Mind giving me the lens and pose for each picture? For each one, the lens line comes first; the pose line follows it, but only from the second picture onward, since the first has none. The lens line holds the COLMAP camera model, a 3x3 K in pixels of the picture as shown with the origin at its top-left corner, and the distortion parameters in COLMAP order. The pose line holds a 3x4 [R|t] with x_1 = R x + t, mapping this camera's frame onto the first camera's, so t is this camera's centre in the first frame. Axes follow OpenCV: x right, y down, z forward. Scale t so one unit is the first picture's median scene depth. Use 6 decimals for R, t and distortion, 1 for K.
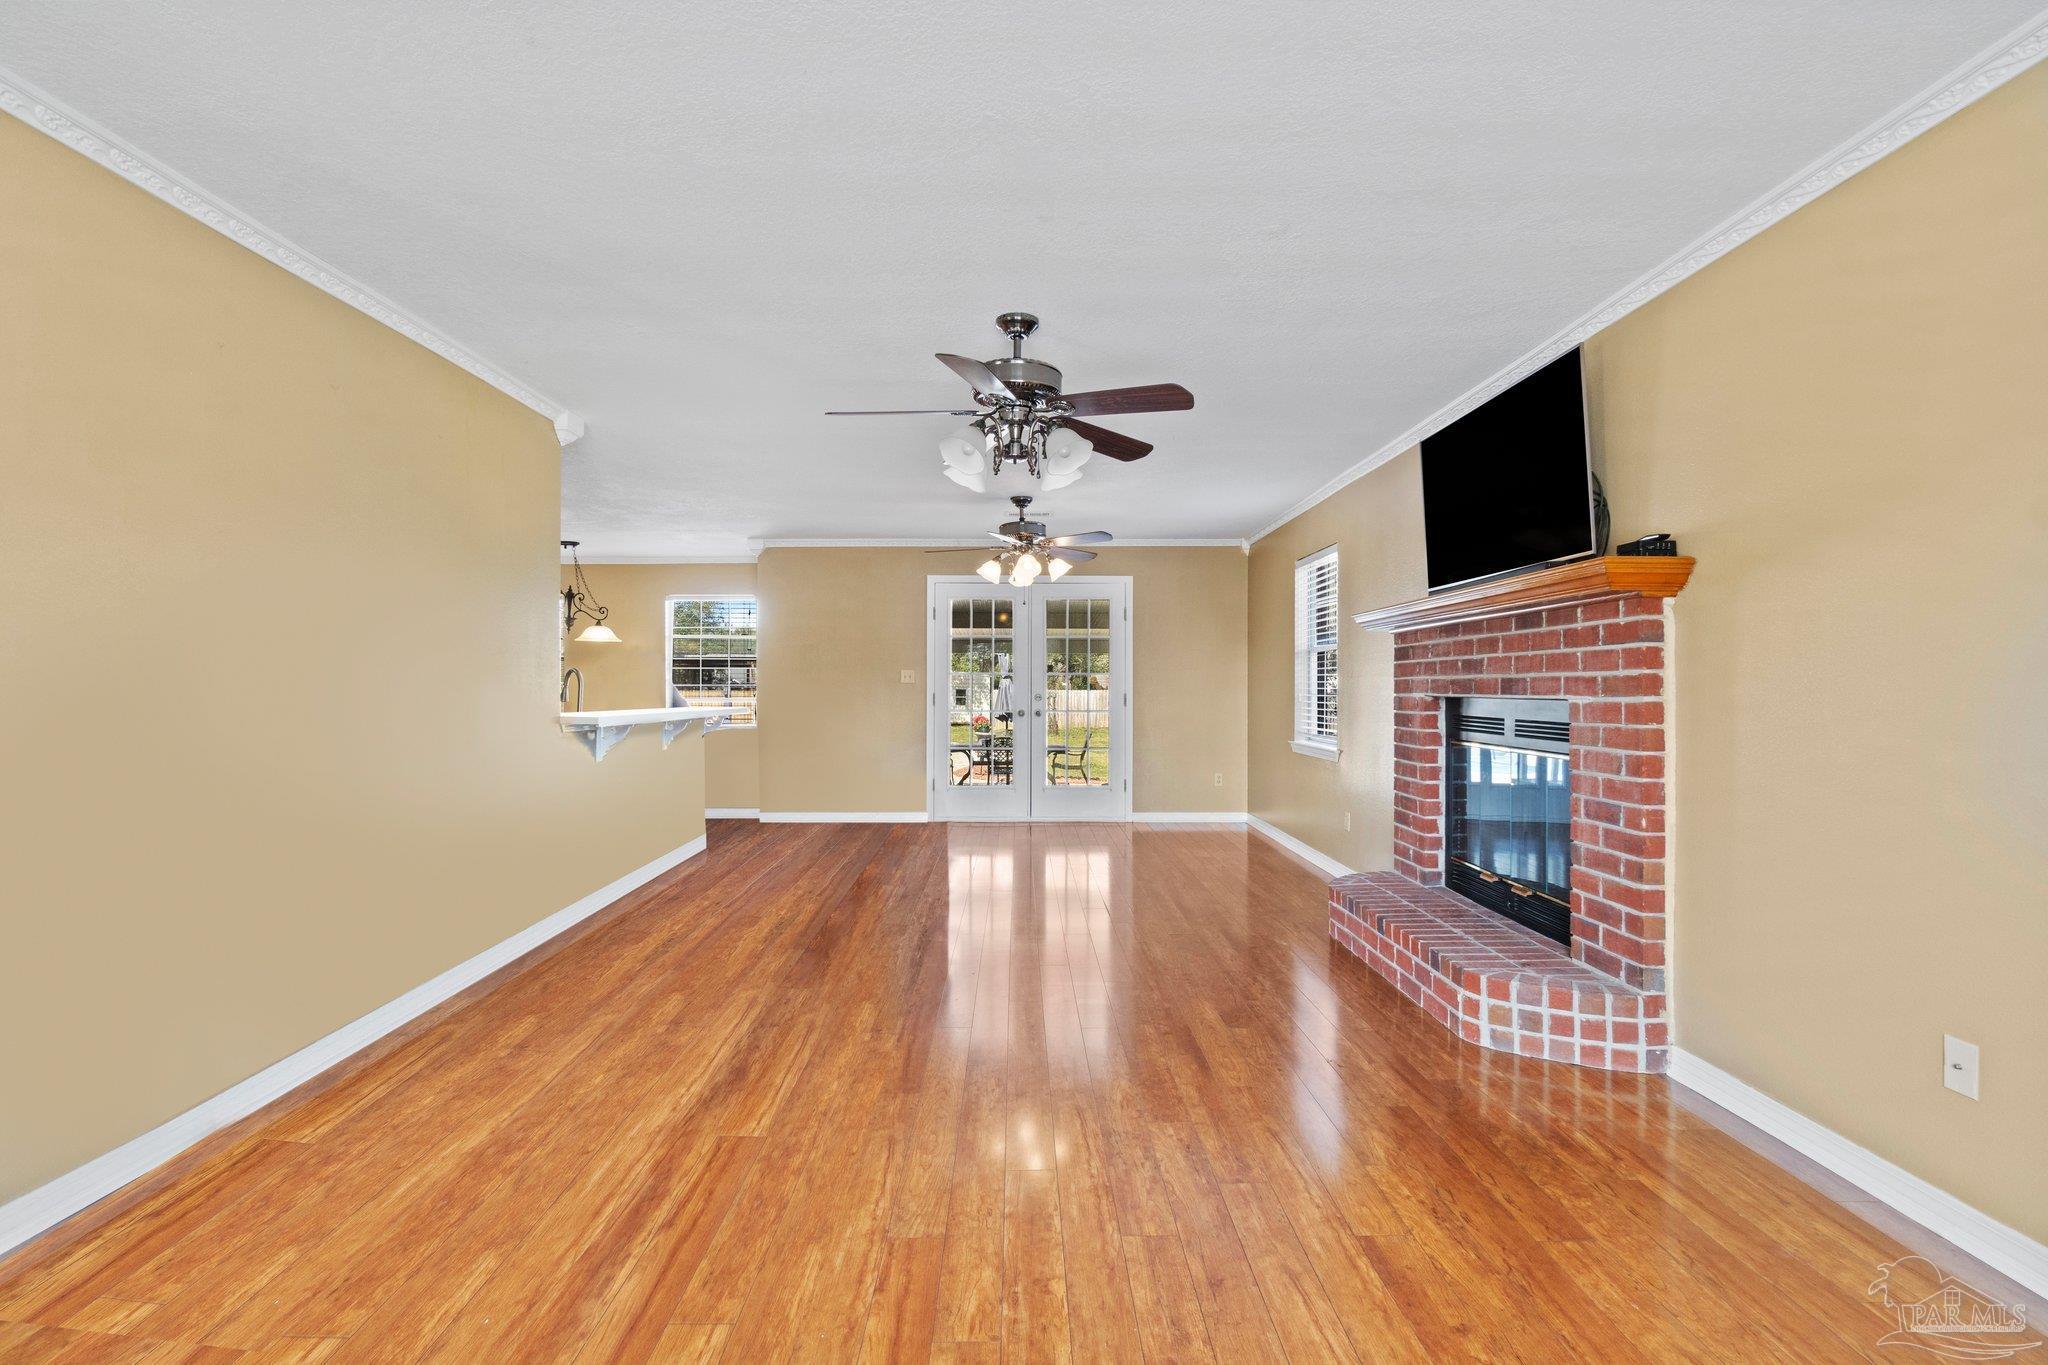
lens RADIAL K [[936.6, 0, 1024.0], [0, 936.6, 682.5], [0, 0, 1]] dist [0.011376, -0.000004]
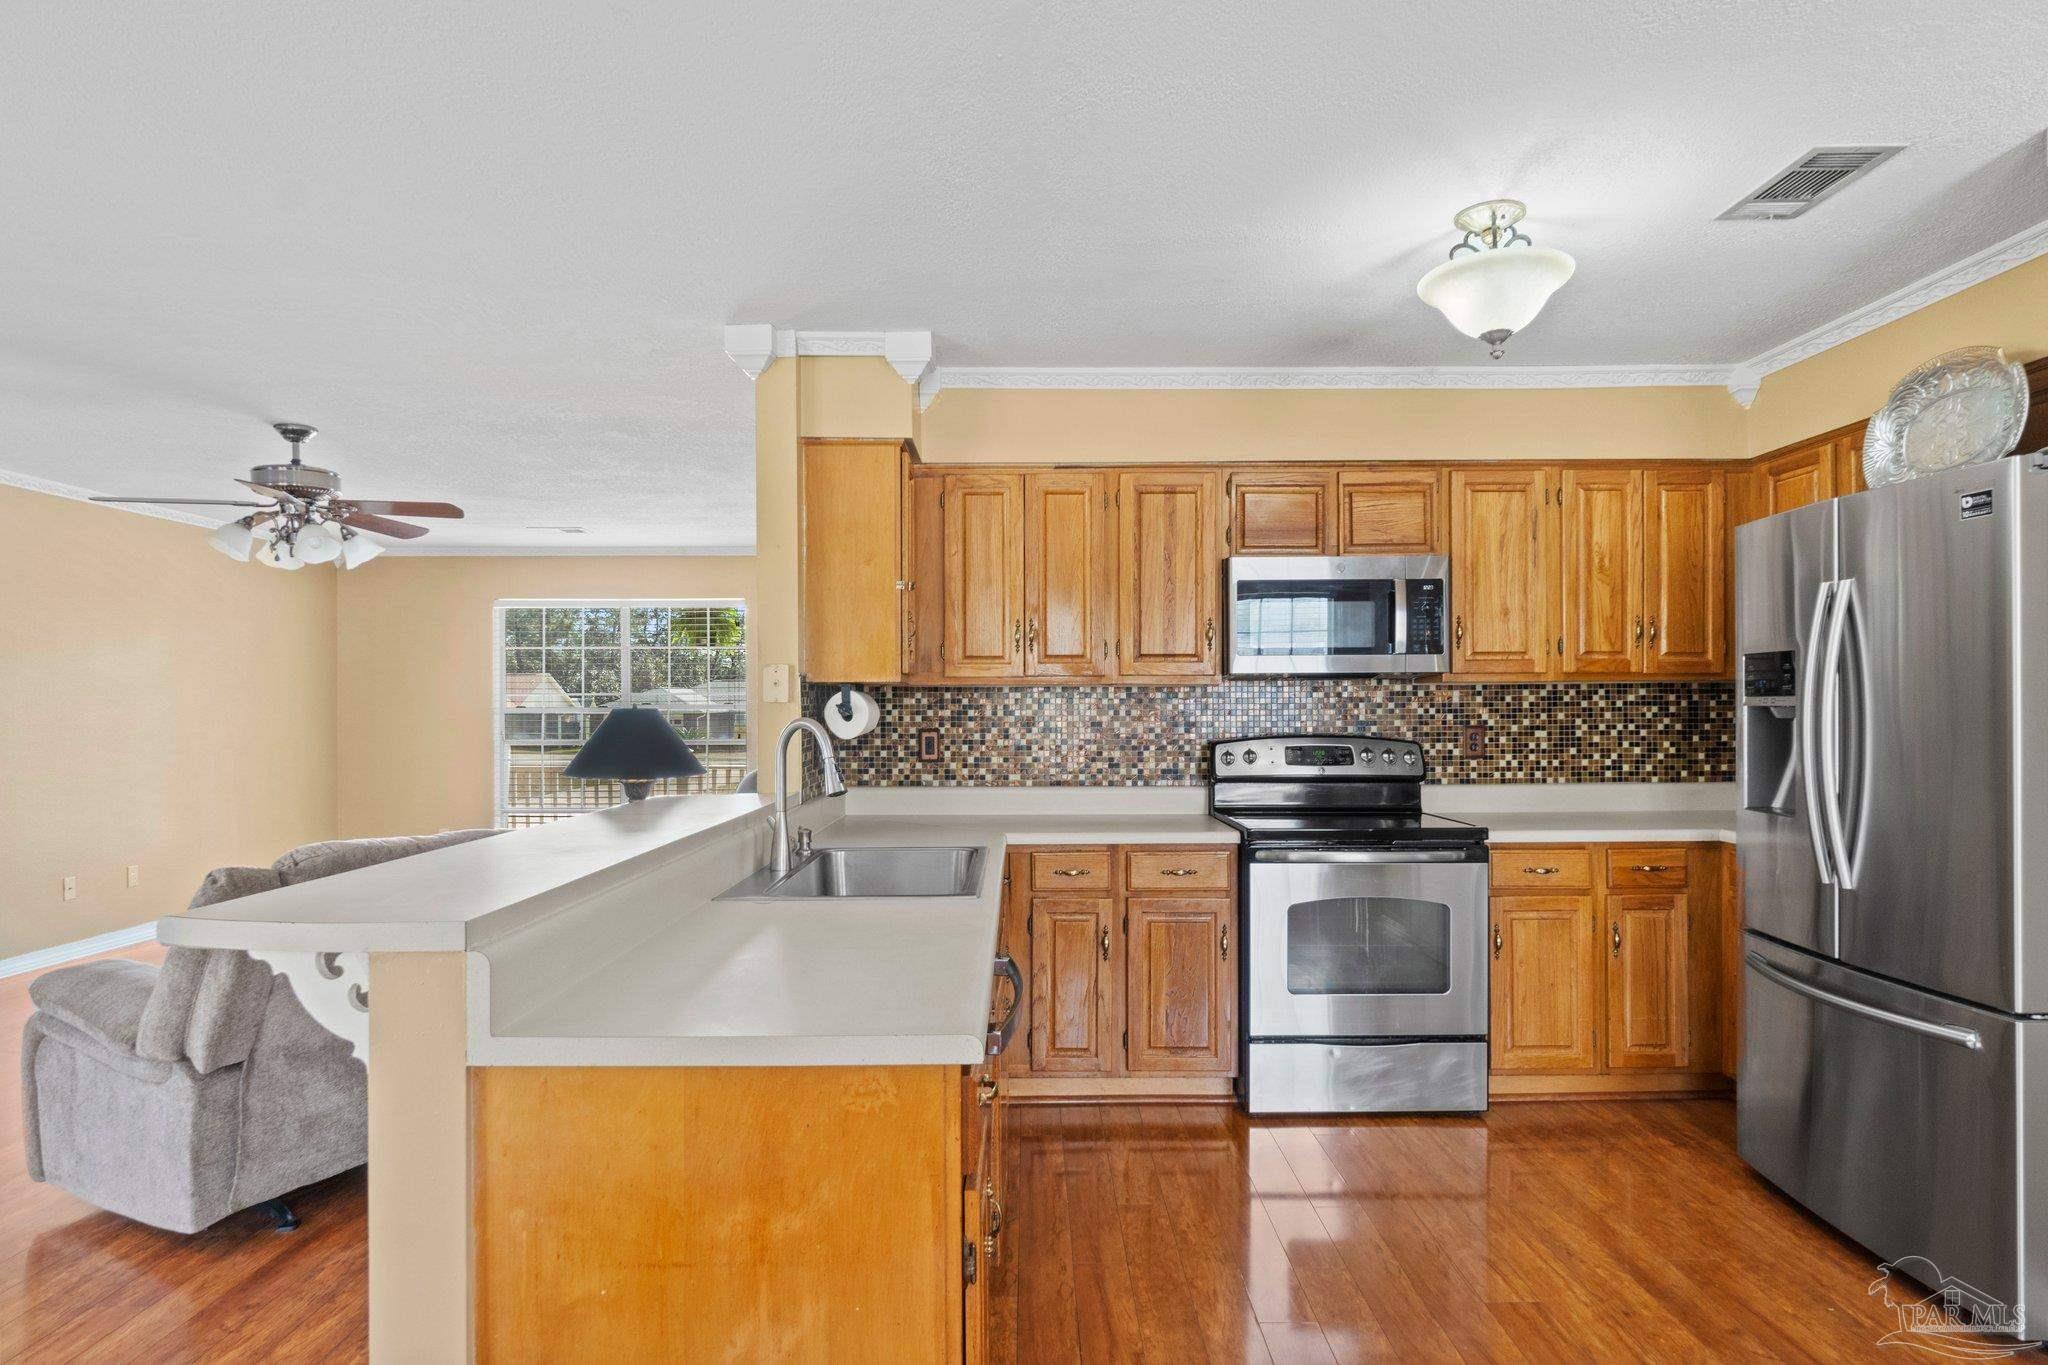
lens RADIAL K [[1132.7, 0, 1026.4], [0, 1132.7, 698.5], [0, 0, 1]] dist [0.000500, 0.000022]
pose [[-0.999828, -0.000626, 0.018510, -0.944620], [-0.000848, 0.999928, -0.012002, -0.035020], [-0.018501, -0.012015, -0.999757, 2.397538]]
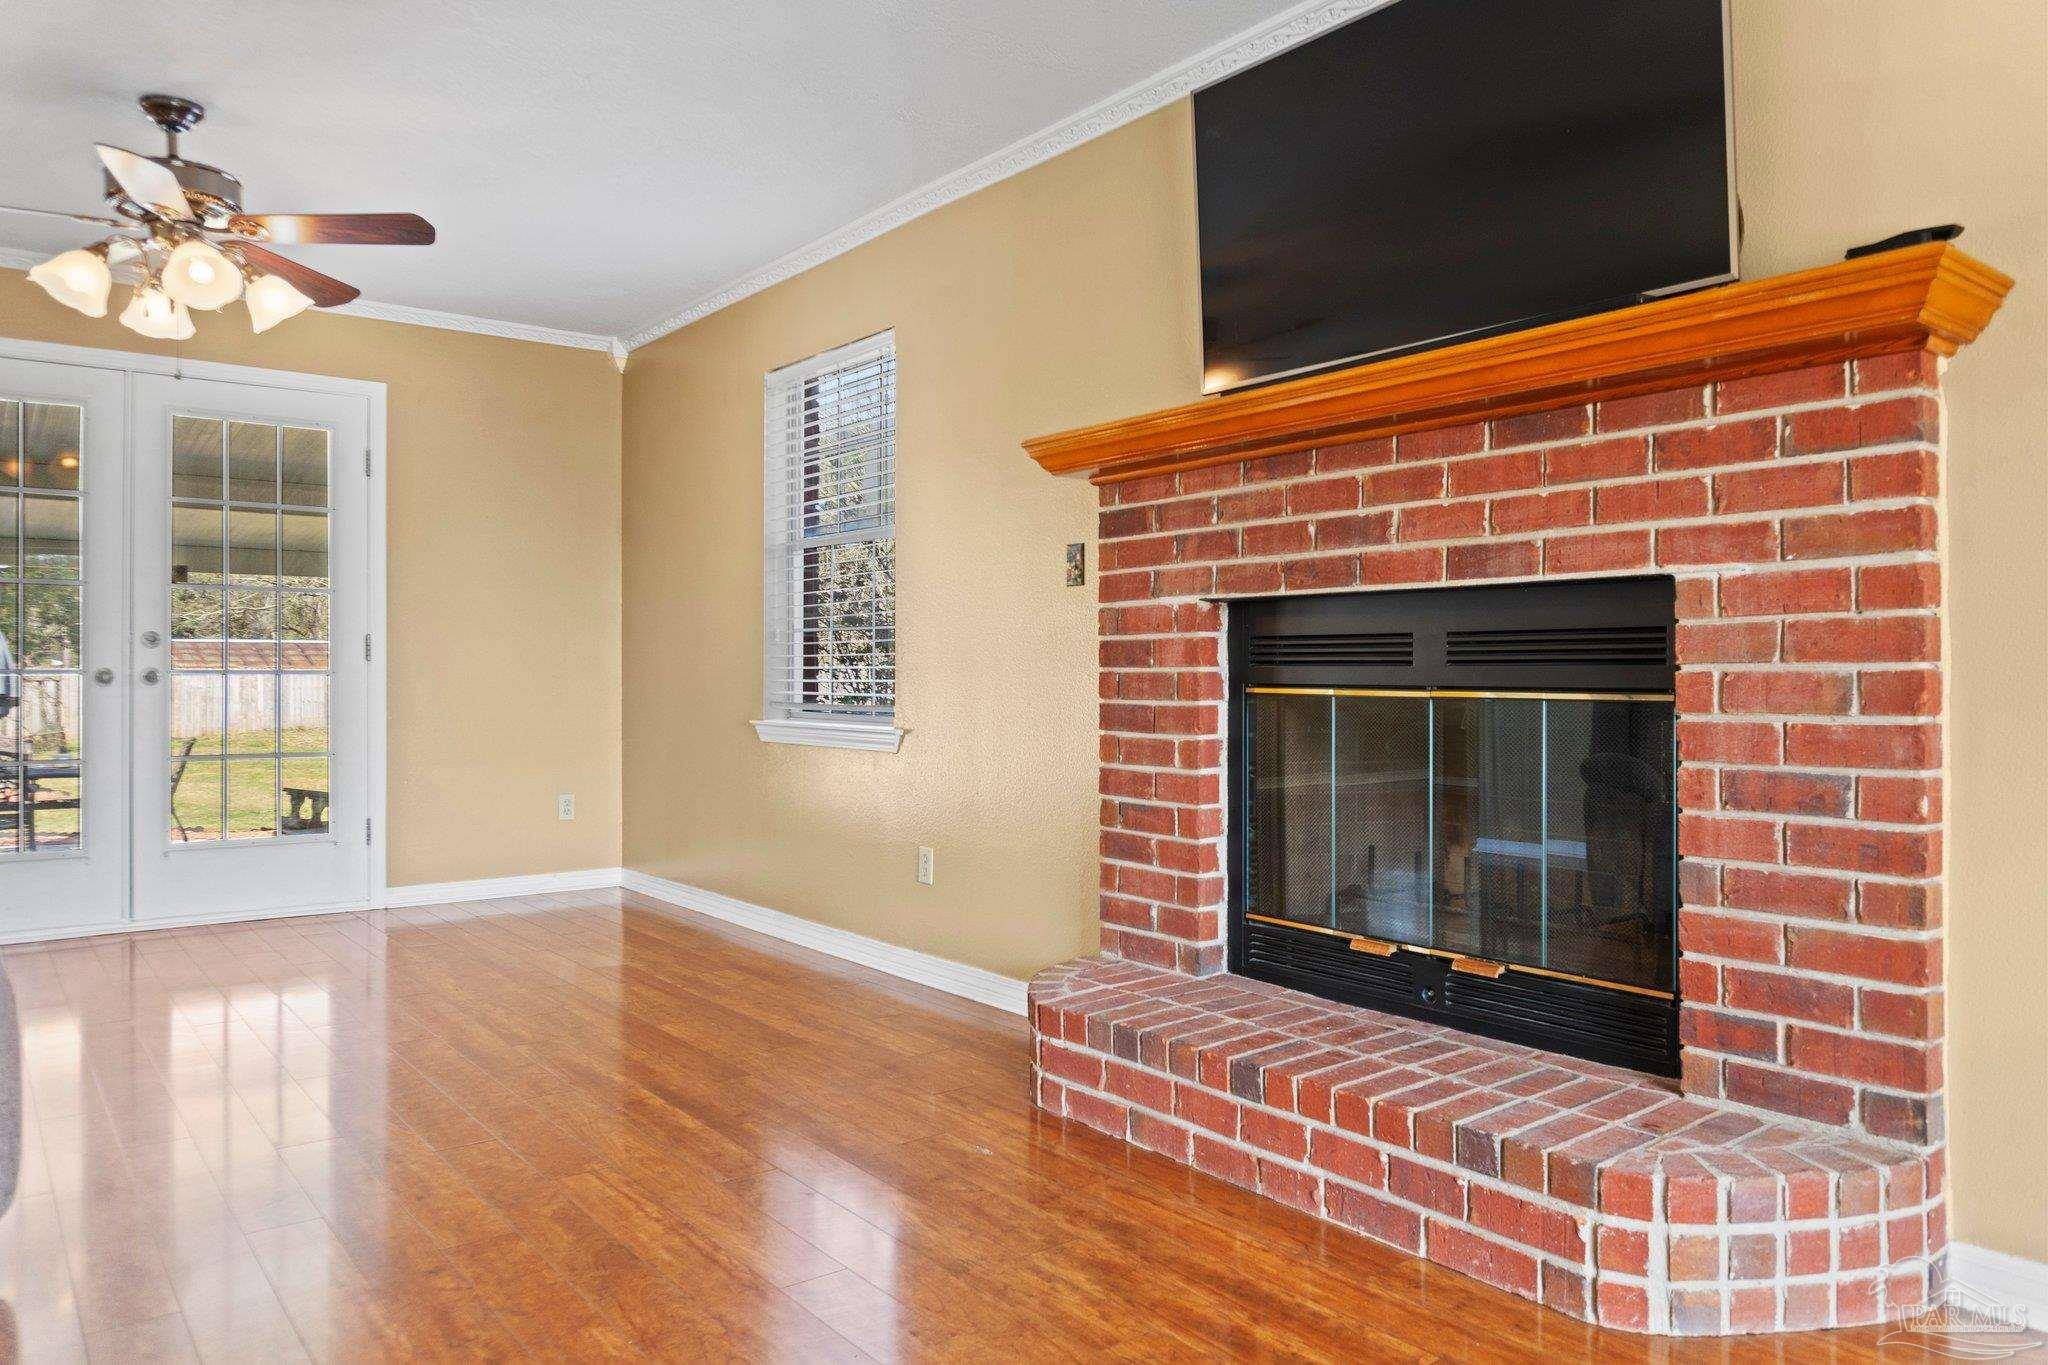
lens RADIAL K [[1407.4, 0, 1013.0], [0, 1407.4, 670.8], [0, 0, 1]] dist [-0.000217, -0.001046]
pose [[0.796285, -0.007068, 0.604880, -0.148719], [0.003372, 0.999968, 0.007246, 0.062596], [-0.604912, -0.003730, 0.796284, 0.619943]]
